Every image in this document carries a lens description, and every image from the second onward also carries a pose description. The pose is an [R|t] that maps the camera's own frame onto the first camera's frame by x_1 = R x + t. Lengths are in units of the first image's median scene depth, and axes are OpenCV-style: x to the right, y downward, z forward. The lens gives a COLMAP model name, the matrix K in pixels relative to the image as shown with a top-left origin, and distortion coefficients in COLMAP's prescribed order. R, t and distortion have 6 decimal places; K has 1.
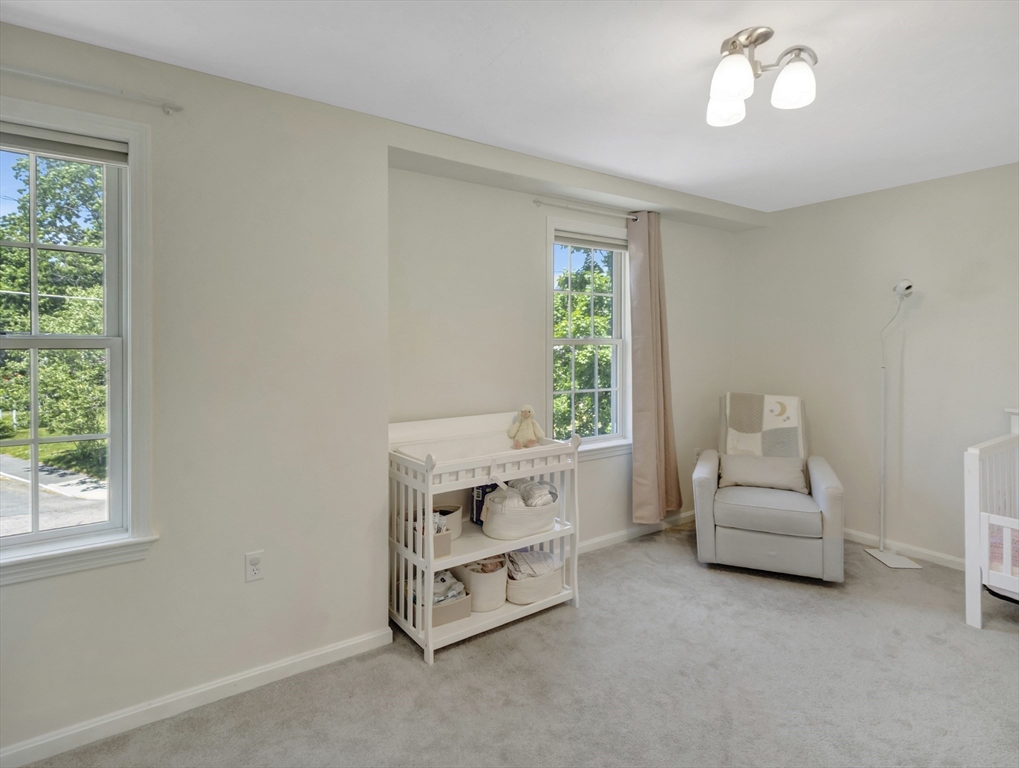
lens RADIAL K [[542.6, 0, 508.4], [0, 542.6, 359.8], [0, 0, 1]] dist [0.005543, 0.001732]
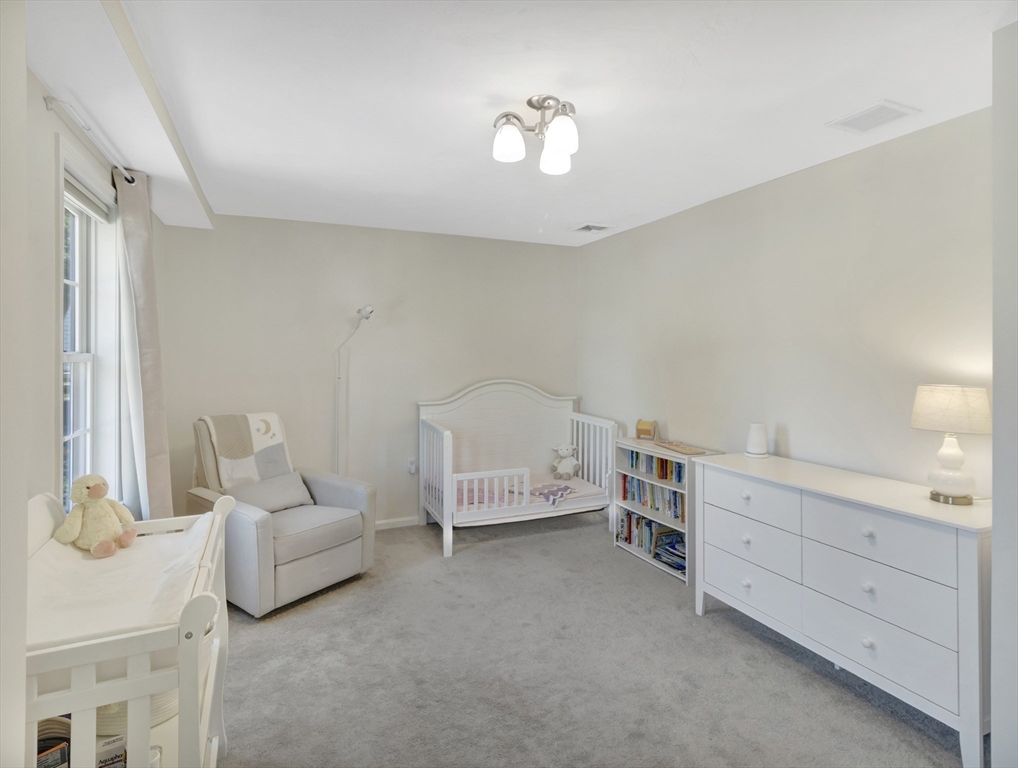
lens RADIAL K [[542.0, 0, 507.9], [0, 542.0, 359.8], [0, 0, 1]] dist [0.005543, 0.001732]
pose [[0.191404, -0.010814, 0.981452, -0.443450], [0.026452, 0.999633, 0.005855, -0.026589], [-0.981155, 0.024841, 0.191620, 0.495712]]
